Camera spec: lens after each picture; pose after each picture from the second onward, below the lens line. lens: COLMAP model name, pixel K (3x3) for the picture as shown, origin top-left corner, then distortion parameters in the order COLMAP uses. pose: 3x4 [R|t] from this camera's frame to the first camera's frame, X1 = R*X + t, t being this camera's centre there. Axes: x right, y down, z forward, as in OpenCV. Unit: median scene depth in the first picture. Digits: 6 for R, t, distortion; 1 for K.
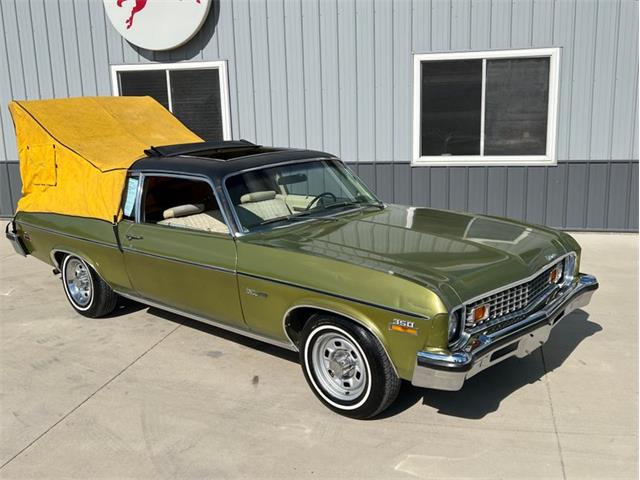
lens RADIAL K [[664.8, 0, 328.6], [0, 664.8, 240.3], [0, 0, 1]] dist [0.165499, -0.365528]
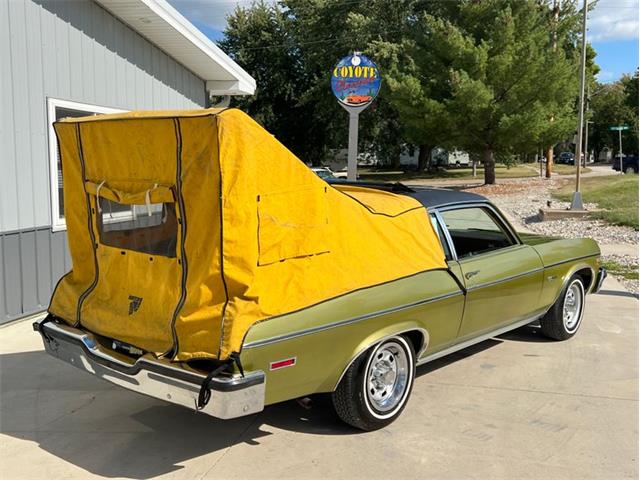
lens RADIAL K [[664.8, 0, 328.6], [0, 664.8, 240.3], [0, 0, 1]] dist [0.165499, -0.365528]
pose [[-0.039205, -0.054812, 0.997727, -1.196967], [0.209494, 0.975852, 0.061843, -0.143445], [-0.977024, 0.211443, -0.026776, 1.212582]]
